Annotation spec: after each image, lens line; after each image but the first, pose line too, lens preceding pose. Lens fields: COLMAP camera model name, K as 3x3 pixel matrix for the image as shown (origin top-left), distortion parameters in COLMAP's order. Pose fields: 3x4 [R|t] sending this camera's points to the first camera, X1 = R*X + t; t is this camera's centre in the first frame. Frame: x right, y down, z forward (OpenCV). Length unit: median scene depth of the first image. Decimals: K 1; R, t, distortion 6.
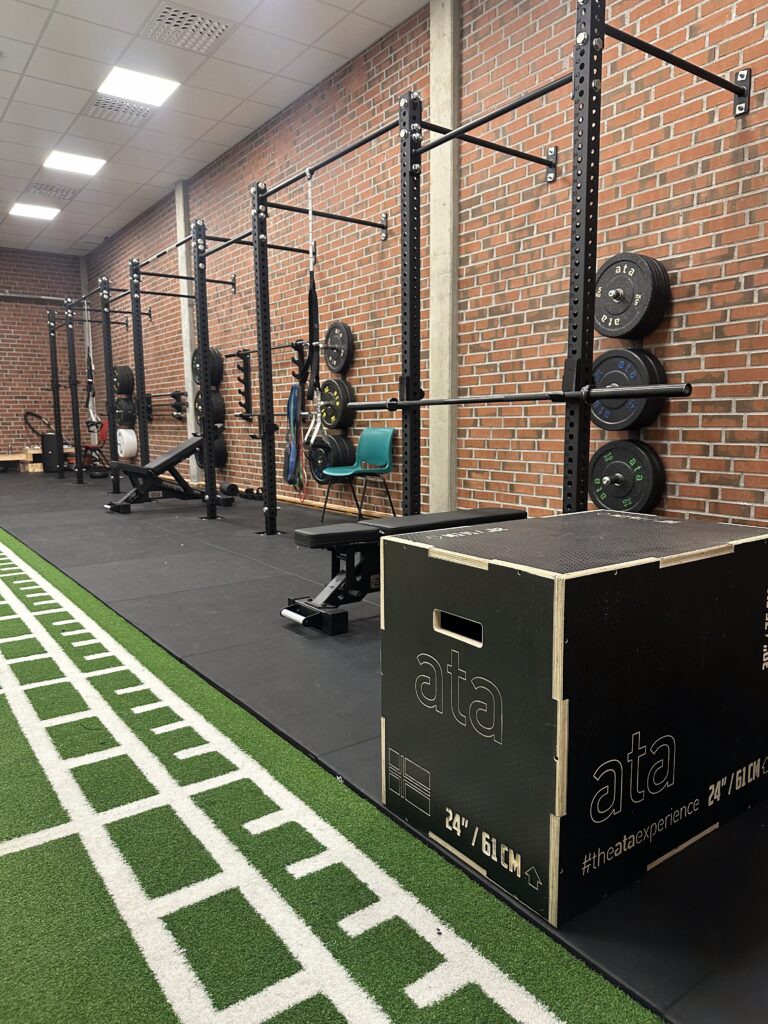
lens RADIAL K [[717.4, 0, 387.2], [0, 717.4, 516.0], [0, 0, 1]] dist [0.101468, -0.167753]
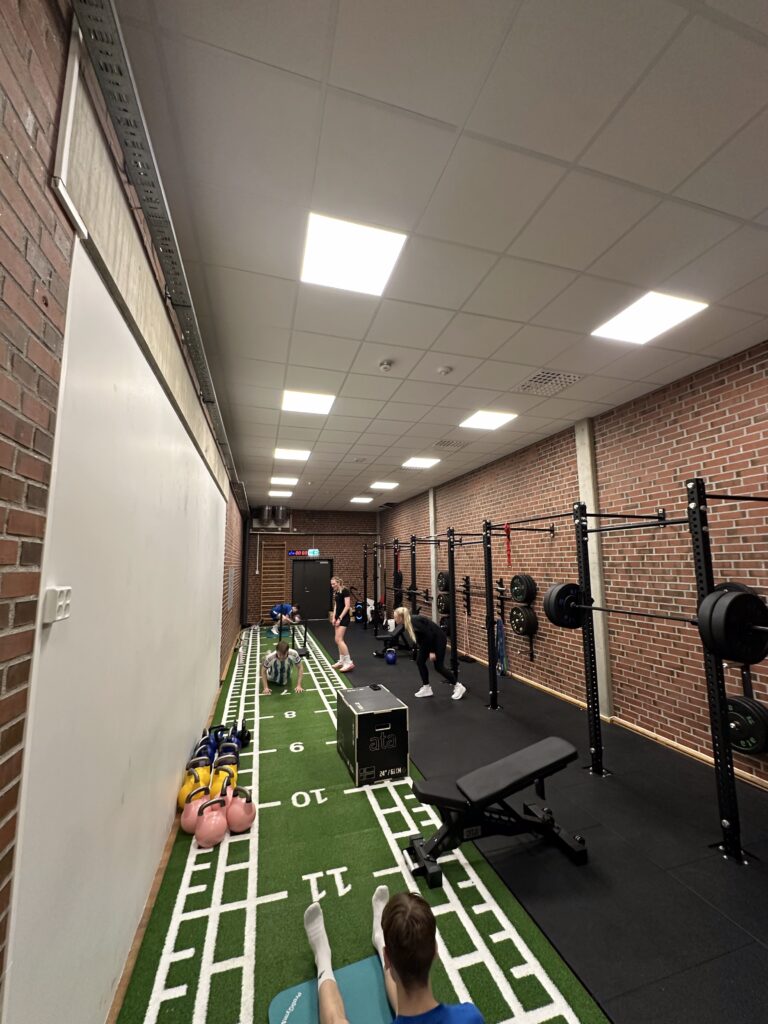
lens RADIAL K [[411.3, 0, 382.7], [0, 411.3, 508.4], [0, 0, 1]] dist [0.001998, 0.000079]
pose [[0.944706, -0.040161, -0.325451, -0.077743], [-0.046209, 0.966265, -0.253372, -0.188728], [0.324647, 0.254401, 0.910980, -0.126238]]
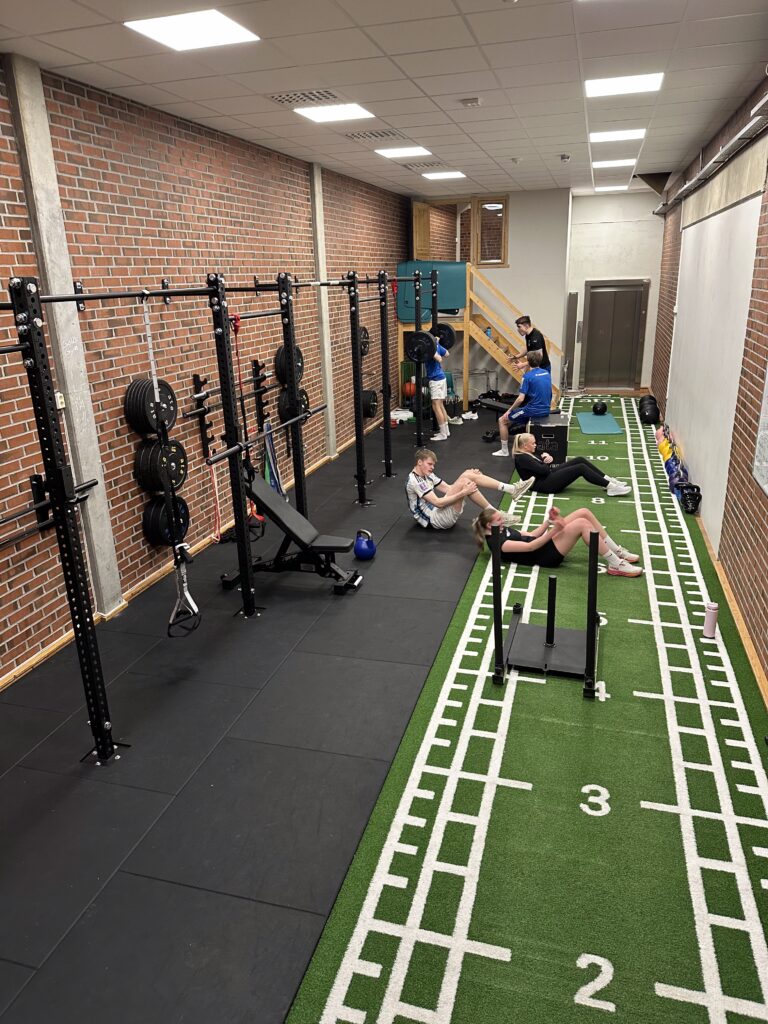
lens RADIAL K [[715.3, 0, 378.3], [0, 715.3, 511.4], [0, 0, 1]] dist [0.106848, -0.166598]
pose [[-0.616291, -0.219199, 0.756398, -1.564121], [0.142733, 0.913484, 0.381017, -0.587932], [-0.774476, 0.342780, -0.531685, 2.102146]]
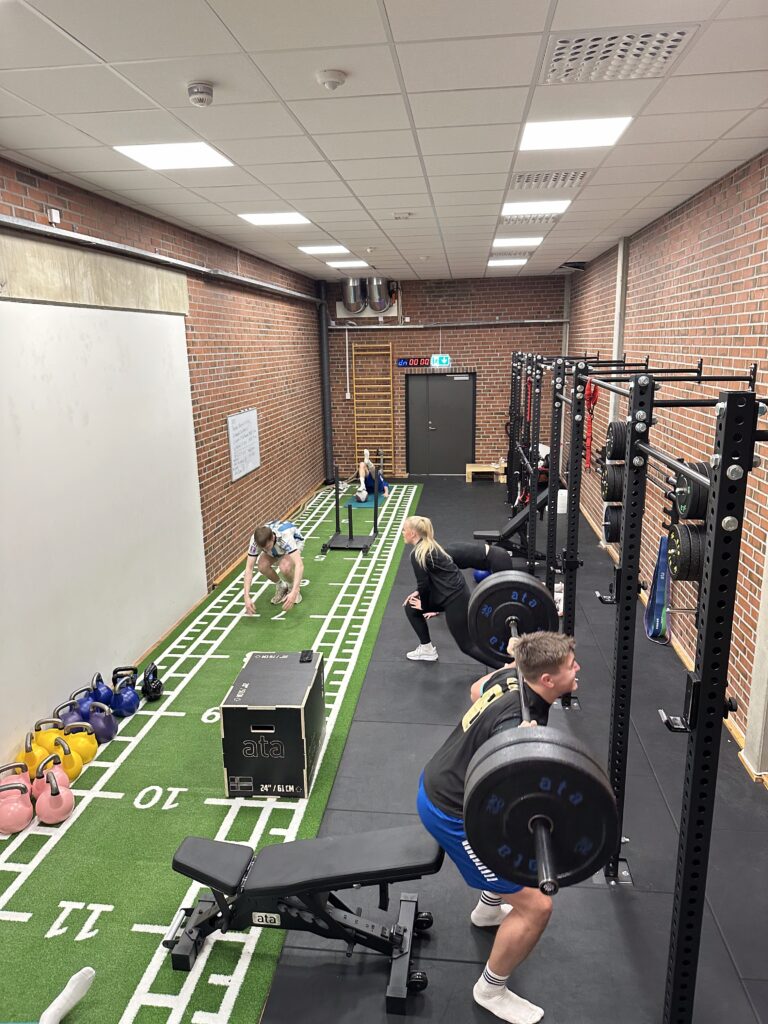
lens RADIAL K [[715.3, 0, 378.3], [0, 715.3, 511.4], [0, 0, 1]] dist [0.106848, -0.166598]
pose [[0.736522, 0.152039, -0.659105, 0.282345], [-0.080729, 0.987205, 0.137512, -0.374468], [0.671579, -0.048071, 0.739372, 0.117576]]
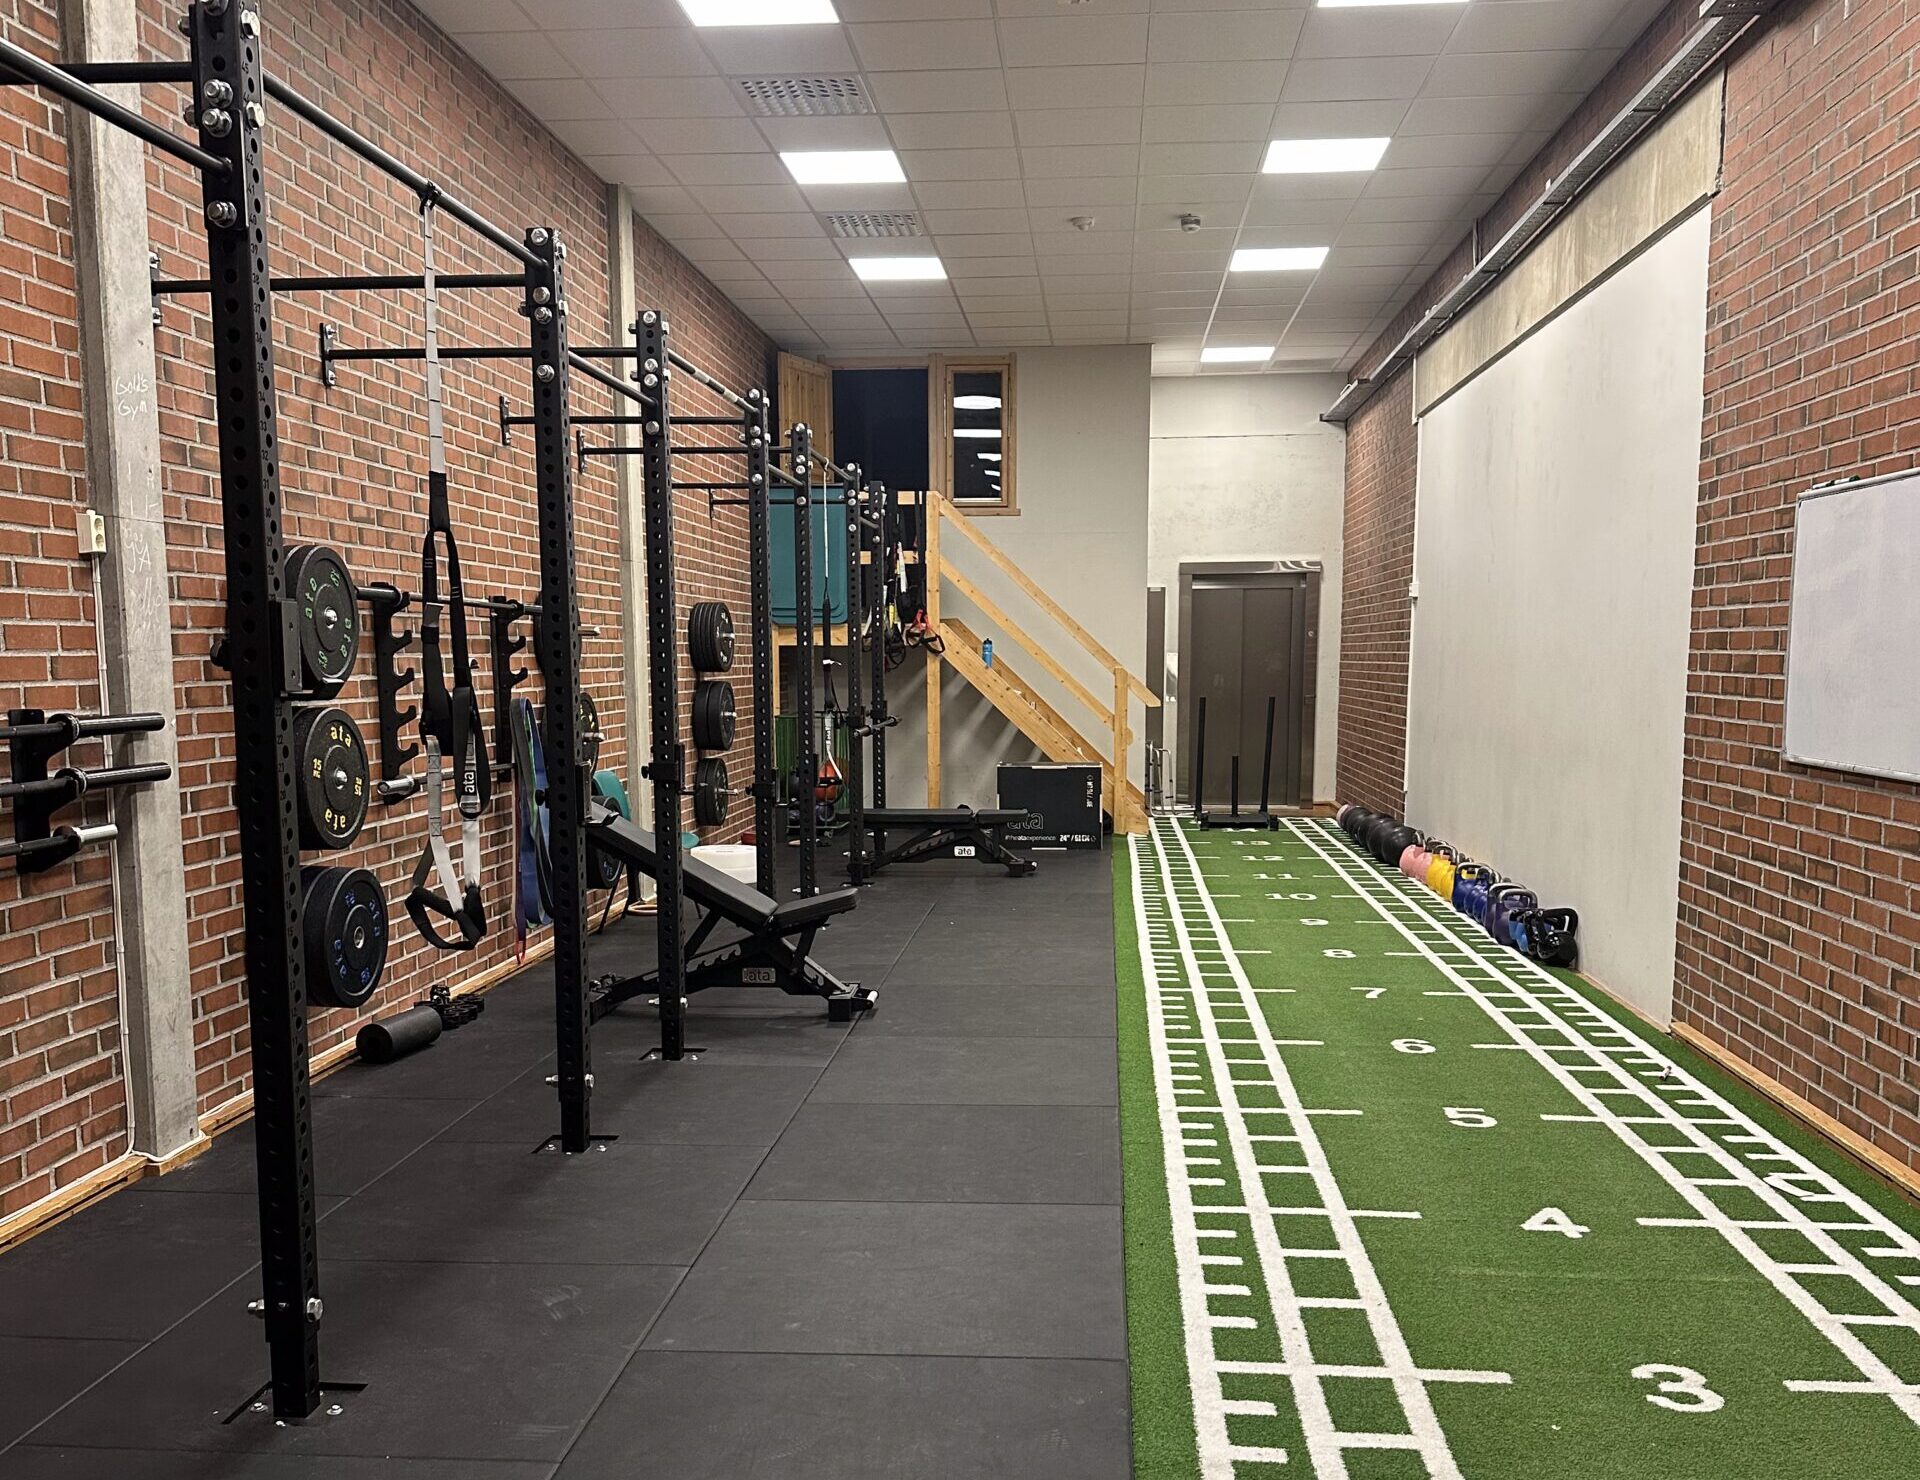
lens RADIAL K [[1784.9, 0, 955.3], [0, 1784.9, 881.1], [0, 0, 1]] dist [0.120344, -0.180777]
pose [[-0.761924, -0.071643, 0.643692, -1.444083], [0.096489, 0.970216, 0.222197, -0.400685], [-0.640439, 0.231406, -0.732318, 2.292752]]
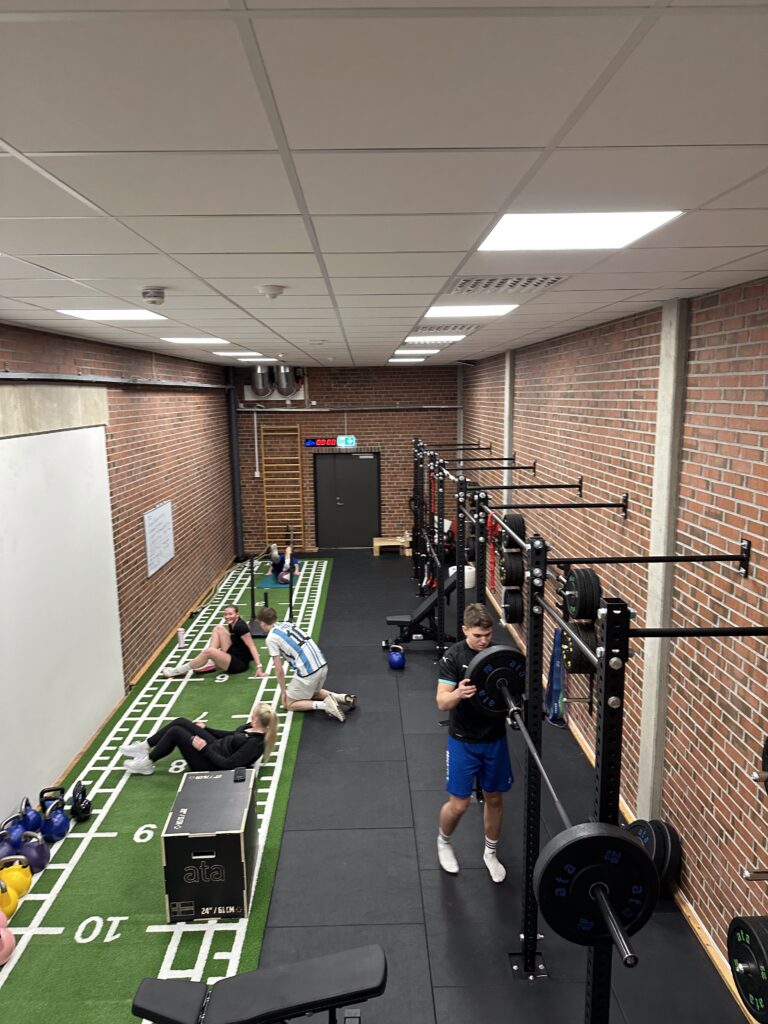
lens RADIAL K [[715.3, 0, 378.3], [0, 715.3, 511.4], [0, 0, 1]] dist [0.106848, -0.166598]
pose [[0.823709, 0.091658, -0.559556, 0.300177], [-0.071098, 0.995755, 0.058449, -0.480916], [0.562538, -0.008362, 0.826729, 0.028288]]
